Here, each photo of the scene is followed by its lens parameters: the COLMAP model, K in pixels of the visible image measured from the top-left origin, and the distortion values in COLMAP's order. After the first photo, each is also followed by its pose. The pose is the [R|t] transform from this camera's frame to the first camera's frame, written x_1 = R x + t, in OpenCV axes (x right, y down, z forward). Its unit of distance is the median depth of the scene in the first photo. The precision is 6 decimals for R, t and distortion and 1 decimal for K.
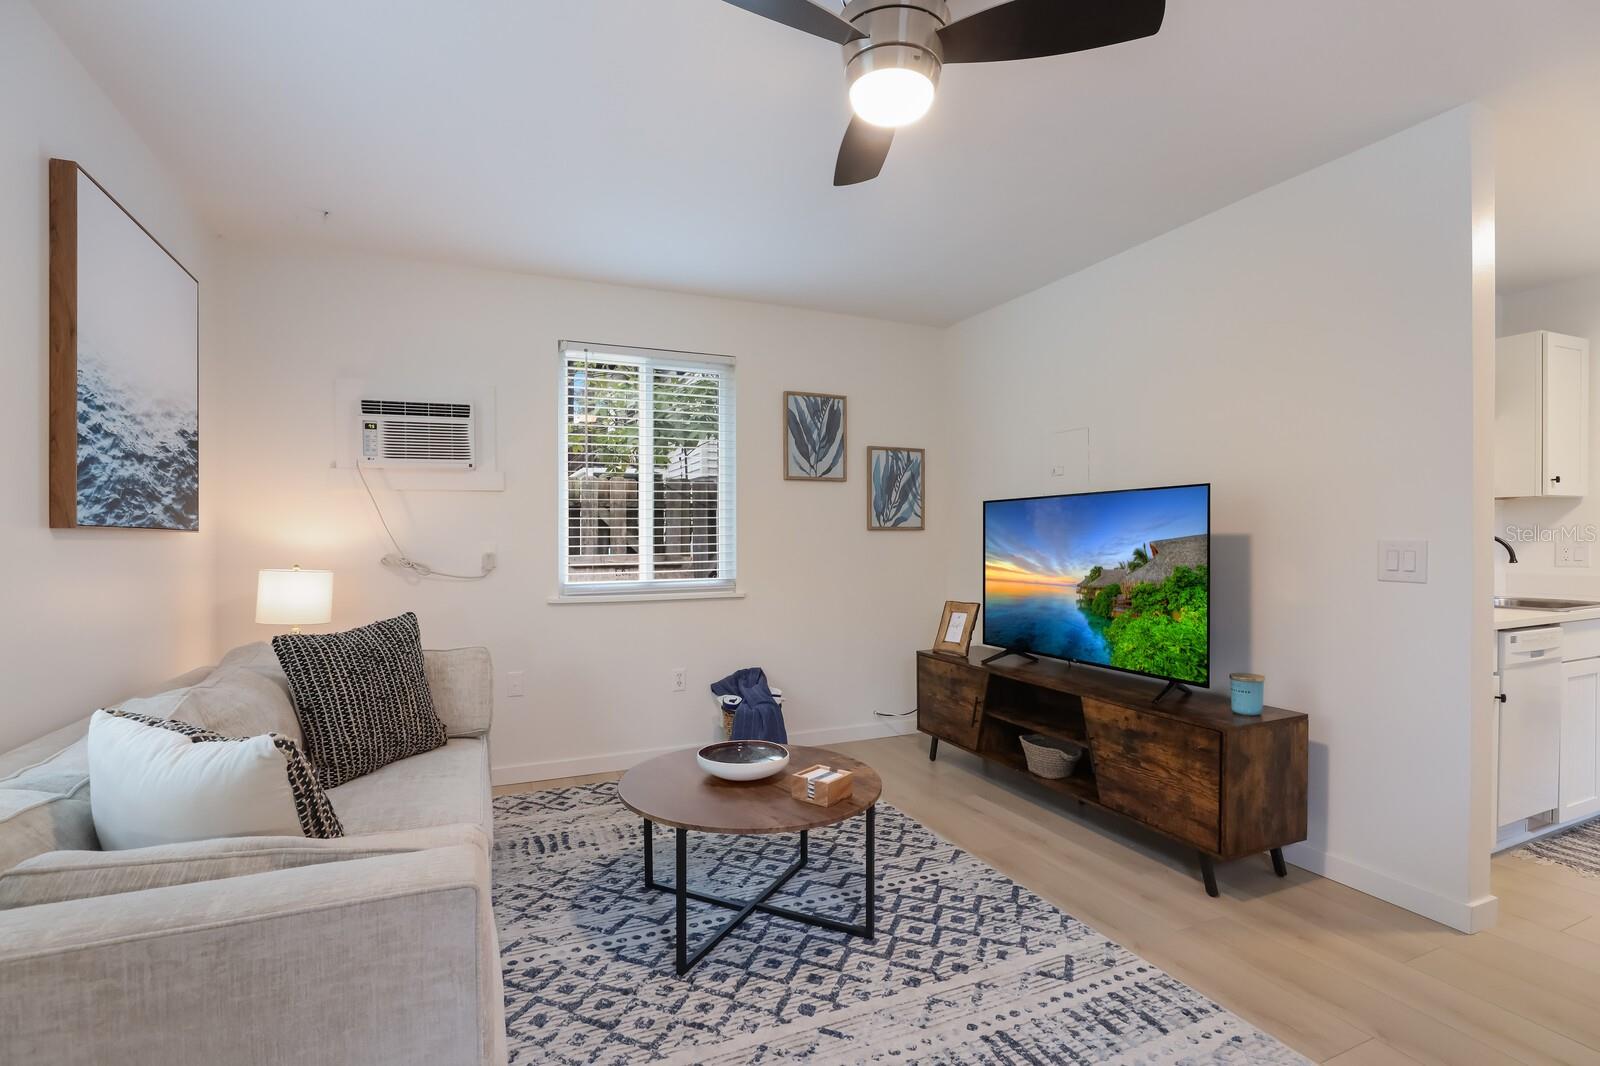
lens RADIAL K [[740.5, 0, 790.9], [0, 740.5, 538.4], [0, 0, 1]] dist [-0.027575, 0.007230]
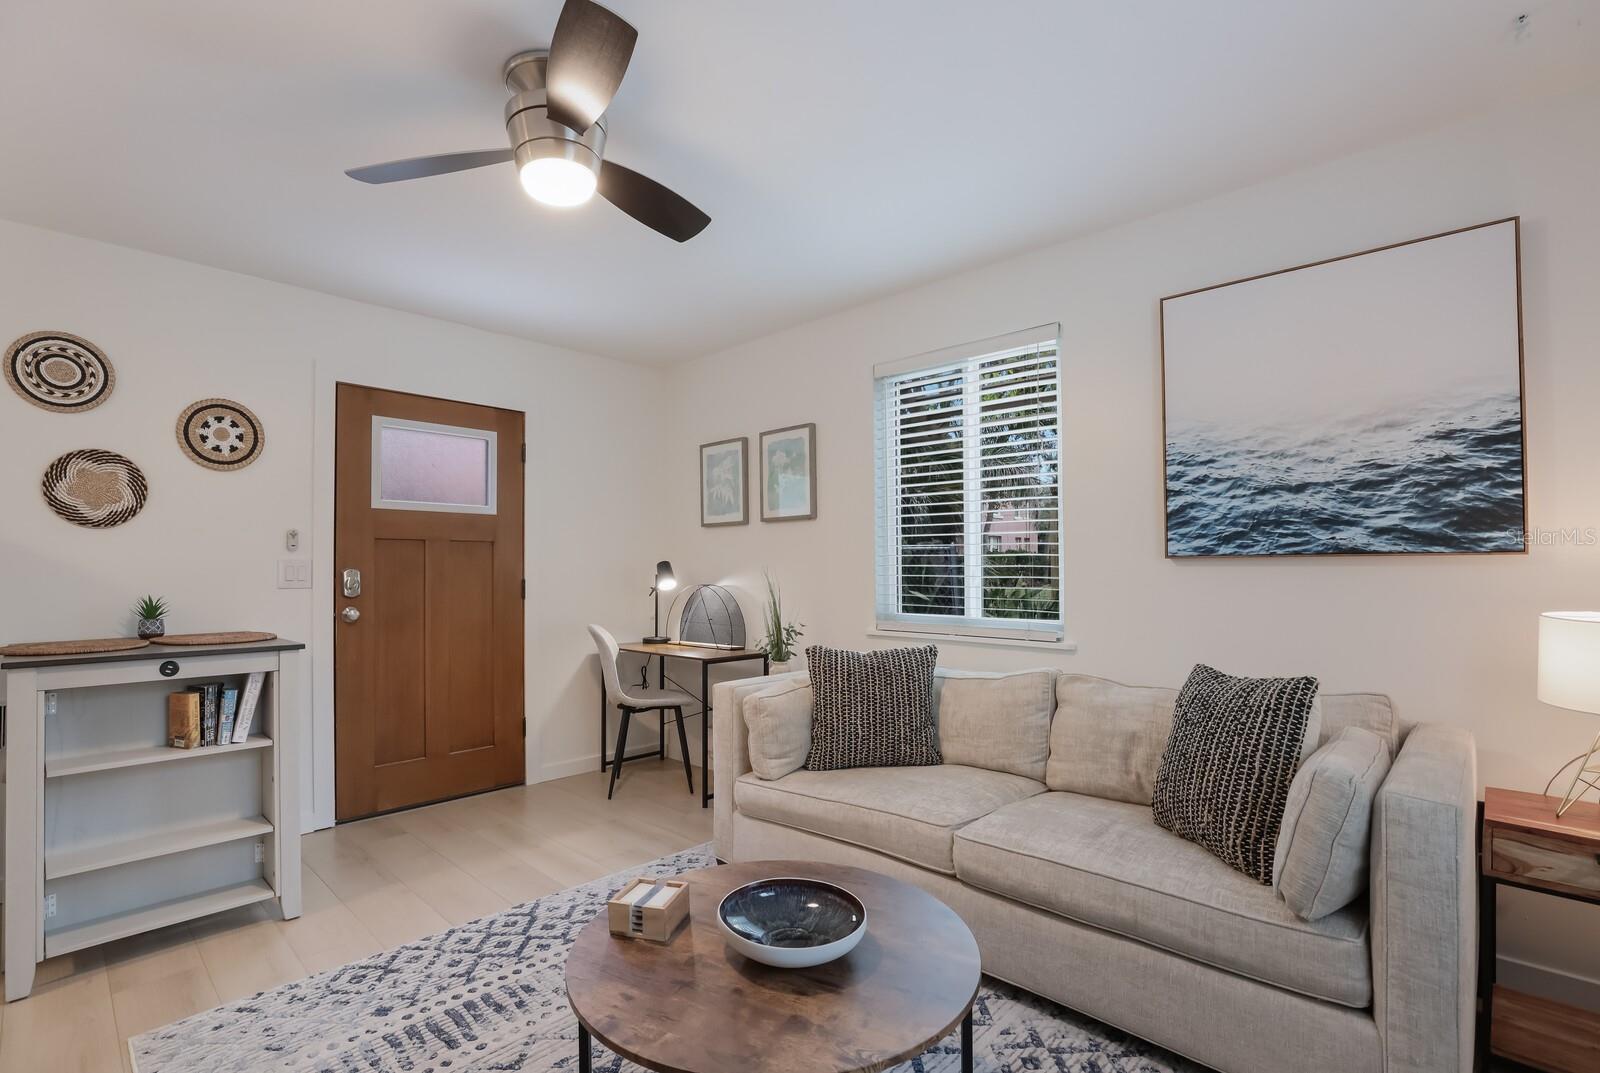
lens RADIAL K [[740.5, 0, 786.4], [0, 740.5, 561.8], [0, 0, 1]] dist [-0.027575, 0.007230]
pose [[-0.925042, 0.003216, -0.379850, 0.180202], [0.007685, 0.999918, -0.010249, 0.001117], [0.379786, -0.012400, -0.924991, 1.607494]]
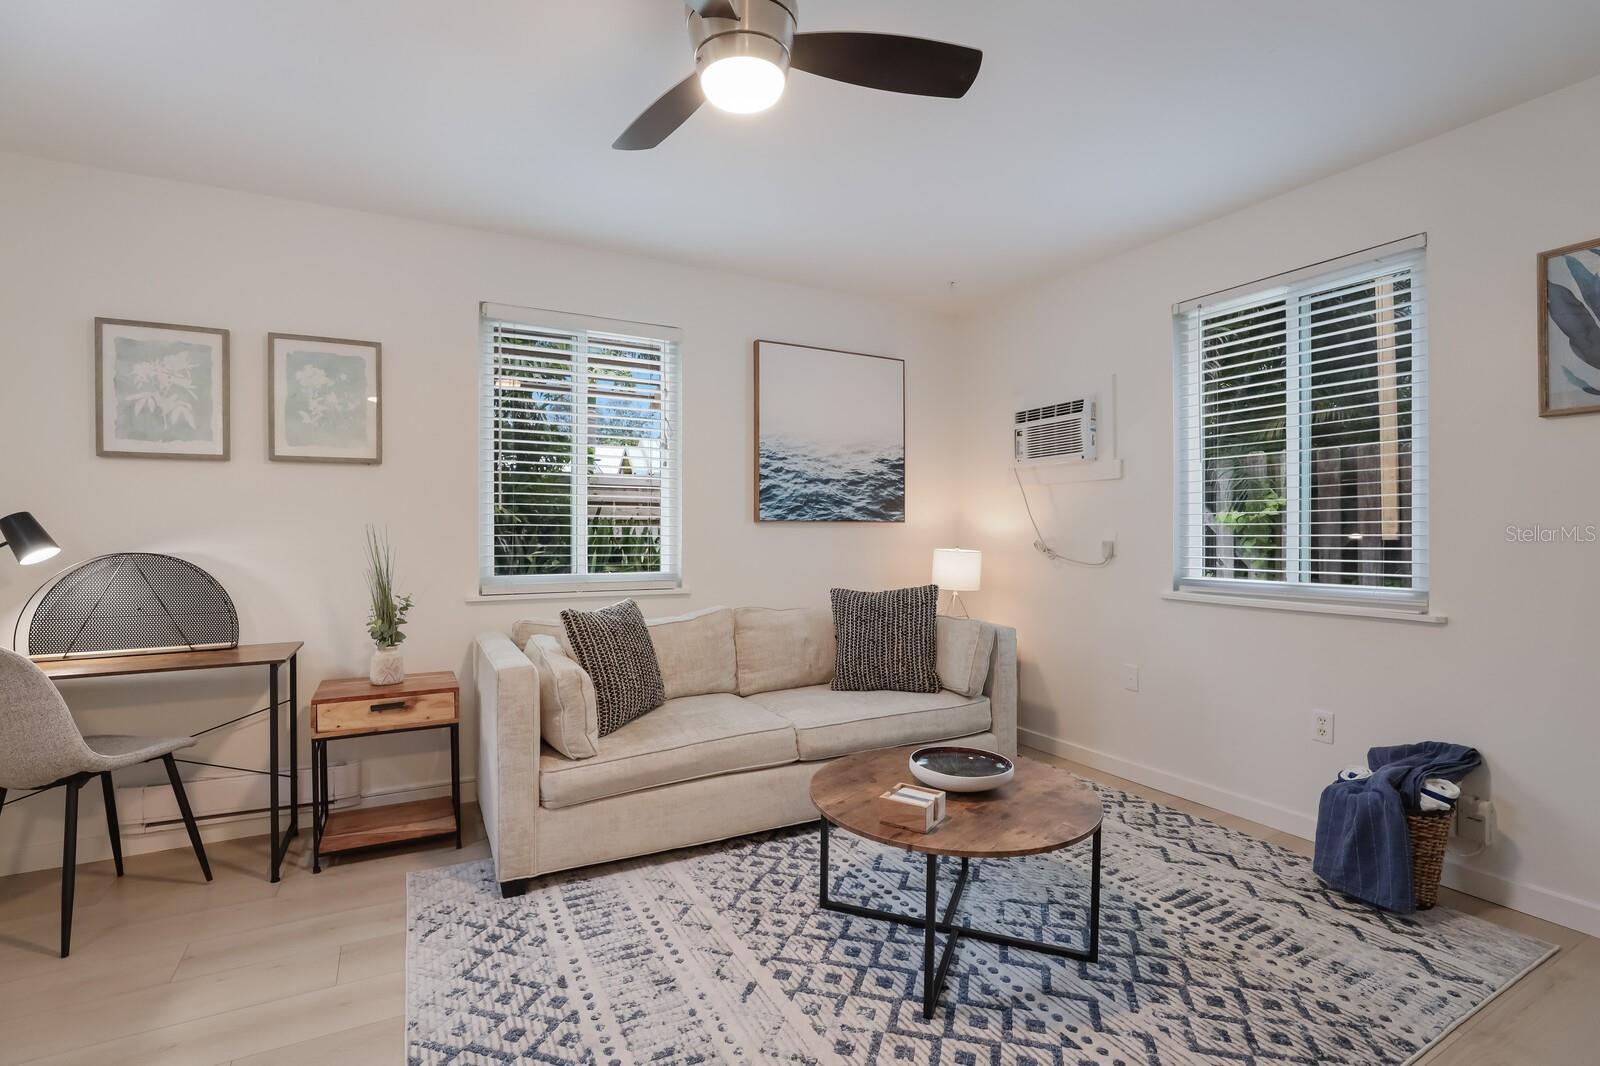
lens RADIAL K [[740.5, 0, 788.0], [0, 740.5, 528.8], [0, 0, 1]] dist [-0.027575, 0.007230]
pose [[0.078085, 0.002570, -0.996943, 0.842446], [0.001311, 0.999996, 0.002680, -0.000250], [0.996946, -0.001517, 0.078081, 0.728898]]
